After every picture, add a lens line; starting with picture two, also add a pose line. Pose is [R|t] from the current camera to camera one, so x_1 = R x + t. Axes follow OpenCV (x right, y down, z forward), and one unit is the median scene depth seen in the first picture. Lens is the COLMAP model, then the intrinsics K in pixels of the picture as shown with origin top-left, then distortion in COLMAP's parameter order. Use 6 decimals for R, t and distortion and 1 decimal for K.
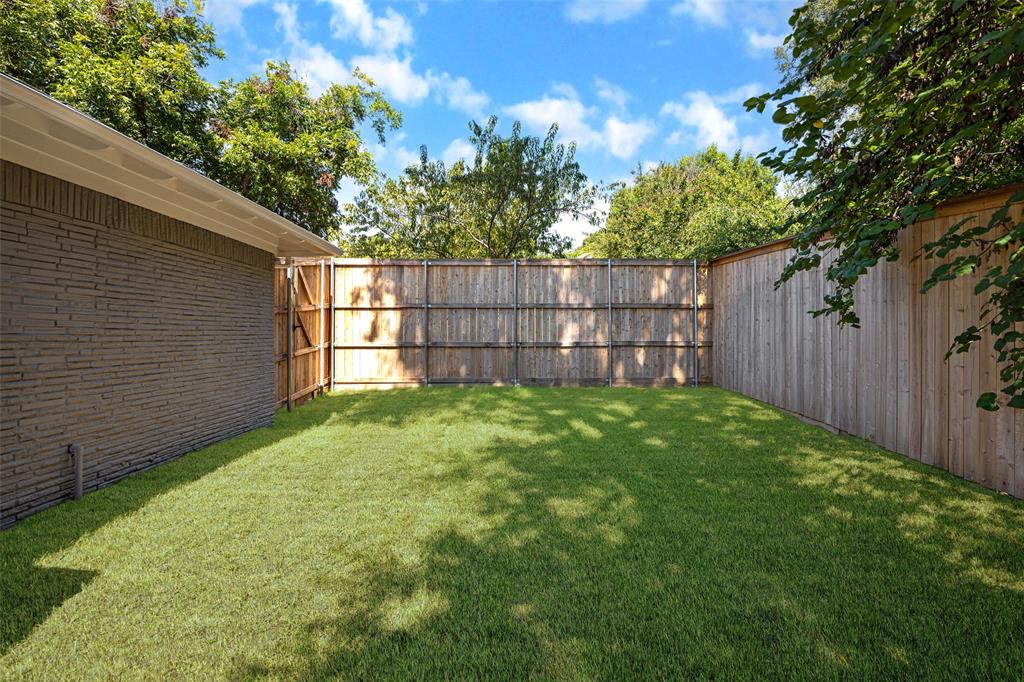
lens RADIAL K [[496.8, 0, 511.6], [0, 496.8, 338.2], [0, 0, 1]] dist [0.000787, 0.000113]
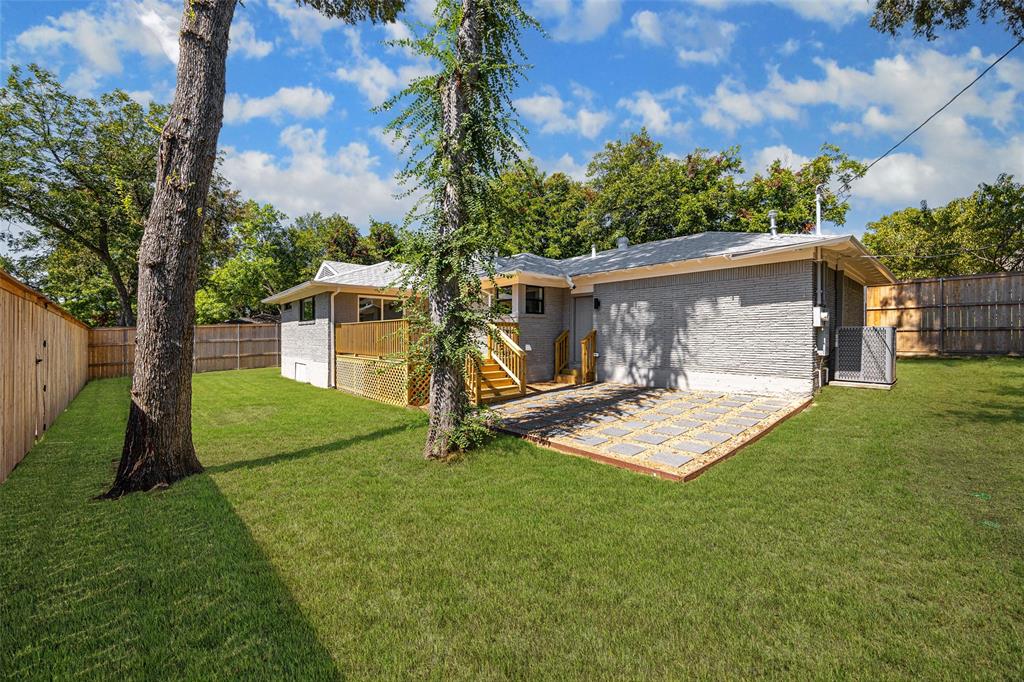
lens RADIAL K [[397.7, 0, 513.7], [0, 397.7, 340.3], [0, 0, 1]] dist [-0.003367, -0.000397]
pose [[0.675792, -0.005986, -0.737068, -0.166338], [0.007725, 0.999970, -0.001039, 0.038824], [0.737052, -0.004991, 0.675817, -0.919898]]
